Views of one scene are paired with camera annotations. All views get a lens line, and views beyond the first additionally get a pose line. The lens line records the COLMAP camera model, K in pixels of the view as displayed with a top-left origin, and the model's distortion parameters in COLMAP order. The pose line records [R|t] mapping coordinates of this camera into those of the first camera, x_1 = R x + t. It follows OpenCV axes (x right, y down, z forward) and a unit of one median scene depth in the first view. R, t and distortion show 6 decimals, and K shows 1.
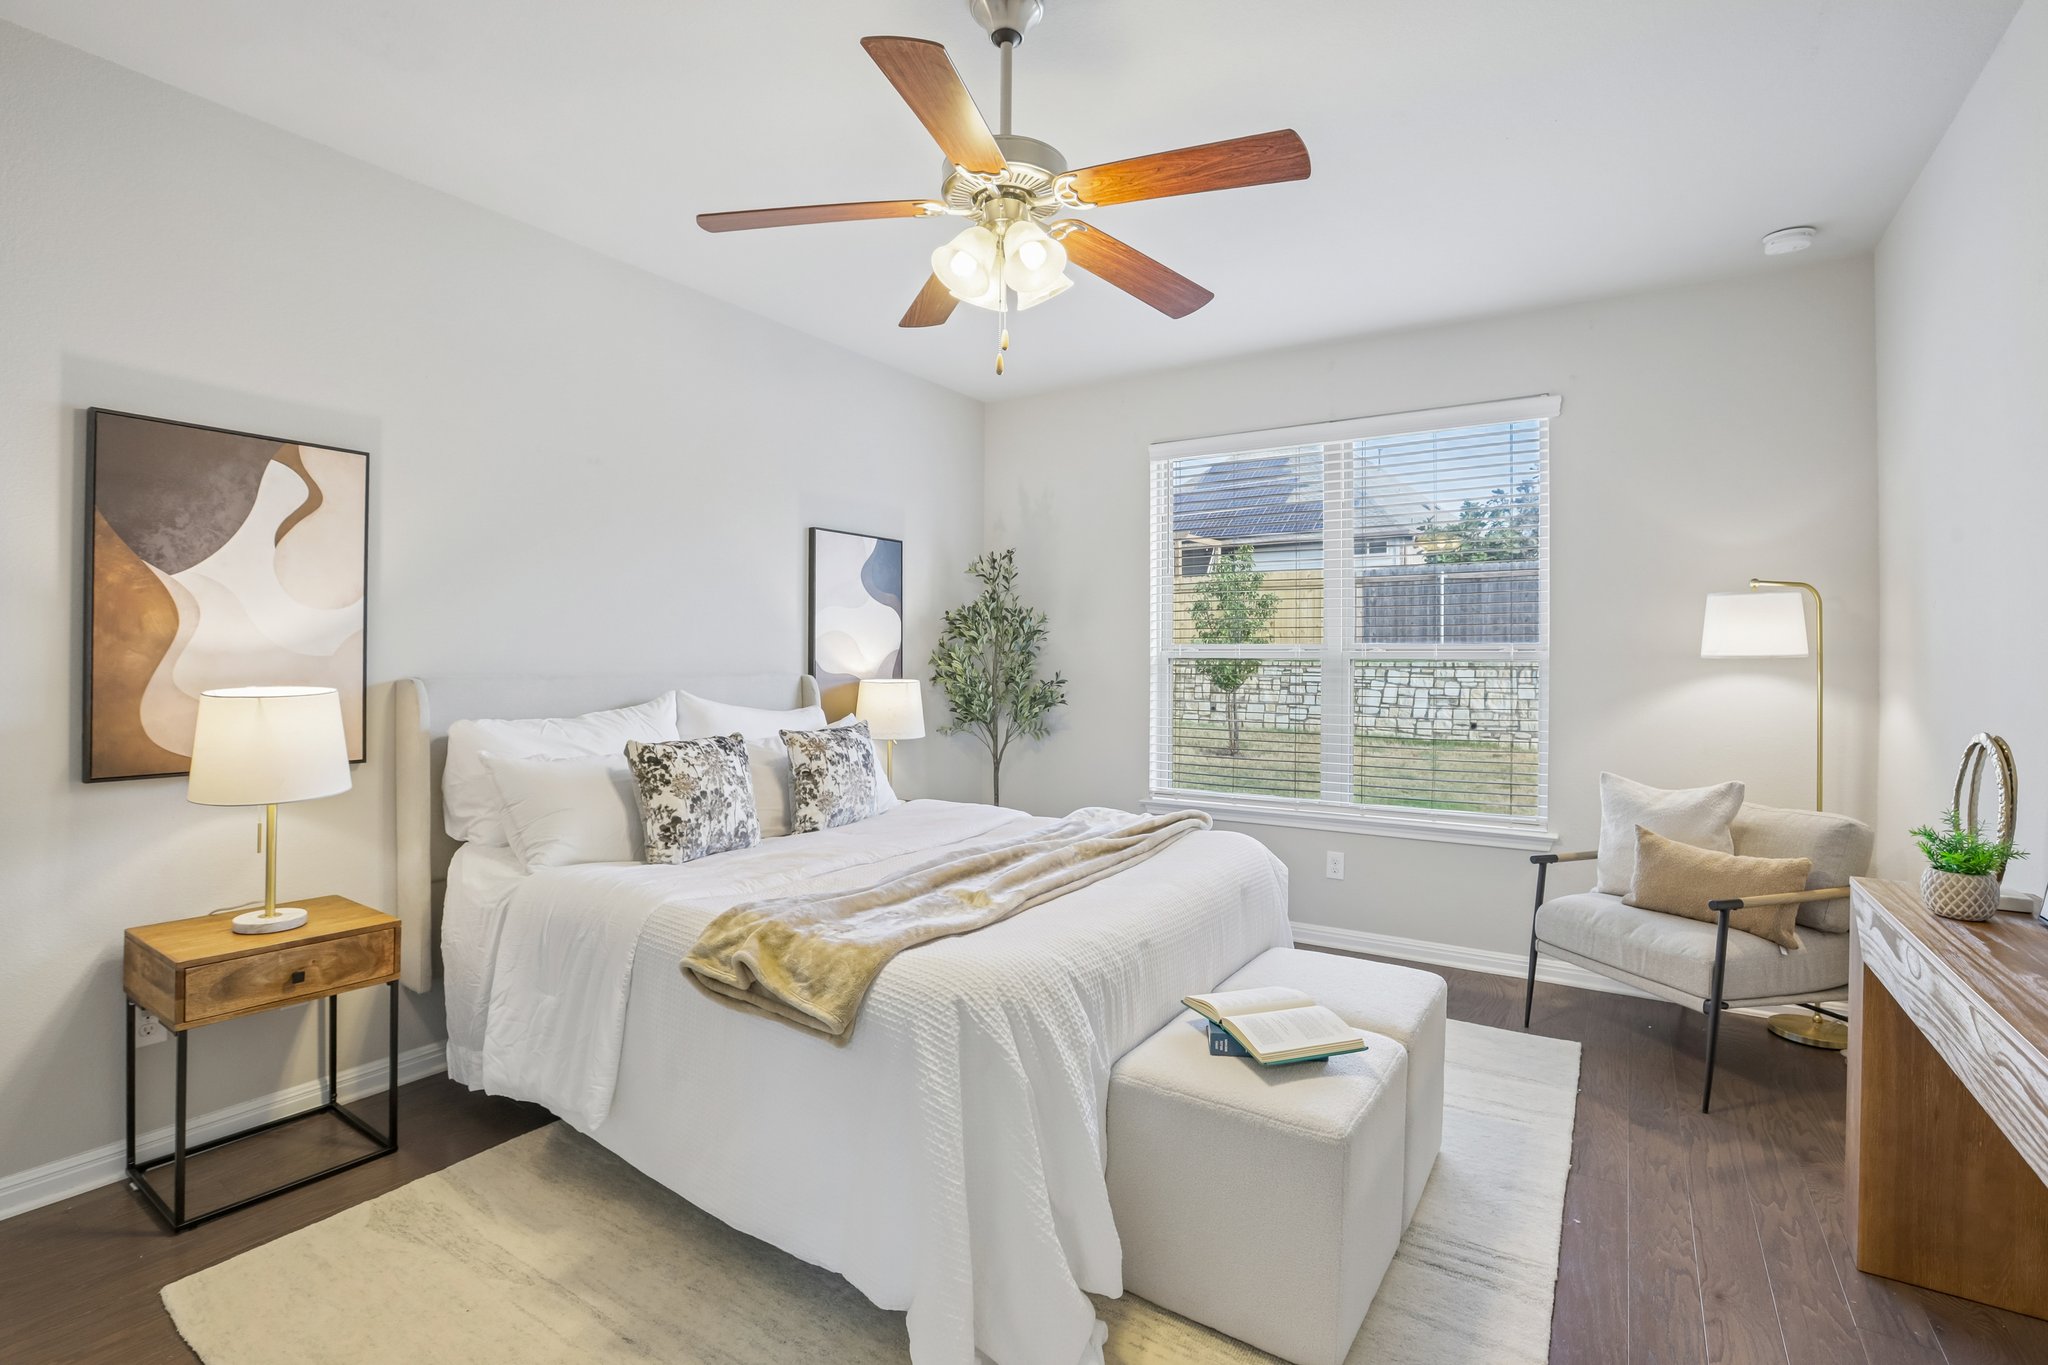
lens RADIAL K [[925.0, 0, 1020.5], [0, 925.0, 668.0], [0, 0, 1]] dist [-0.056503, 0.019892]
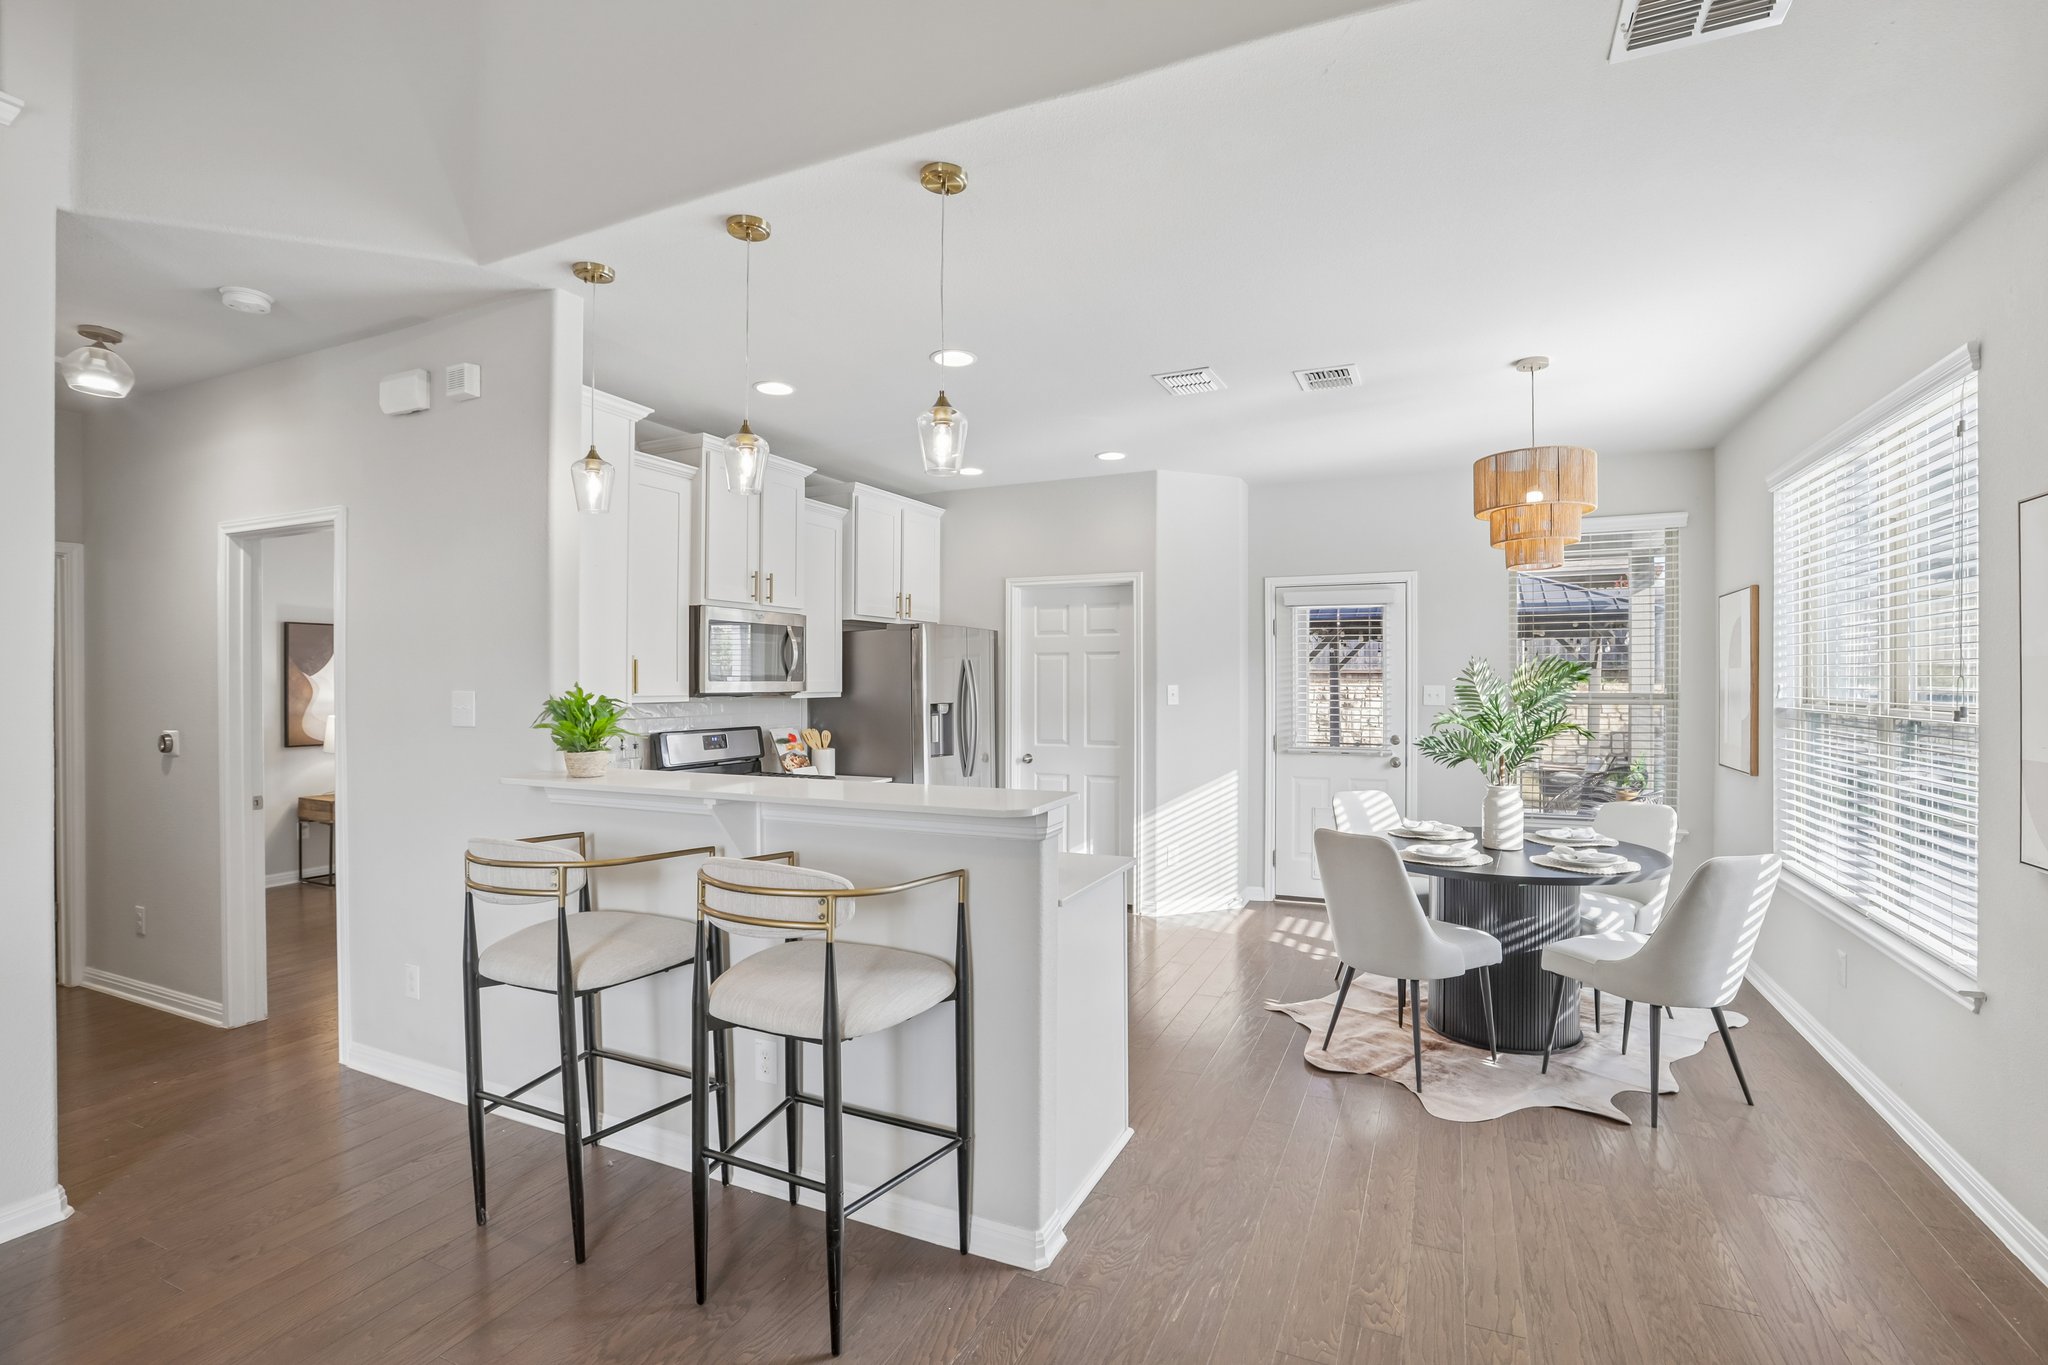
lens RADIAL K [[936.4, 0, 1024.3], [0, 936.4, 696.9], [0, 0, 1]] dist [-0.062459, 0.021025]
pose [[0.988913, -0.010300, 0.148137, 0.747084], [0.008848, 0.999906, 0.010457, -0.040196], [-0.148231, -0.009031, 0.988912, -1.871644]]
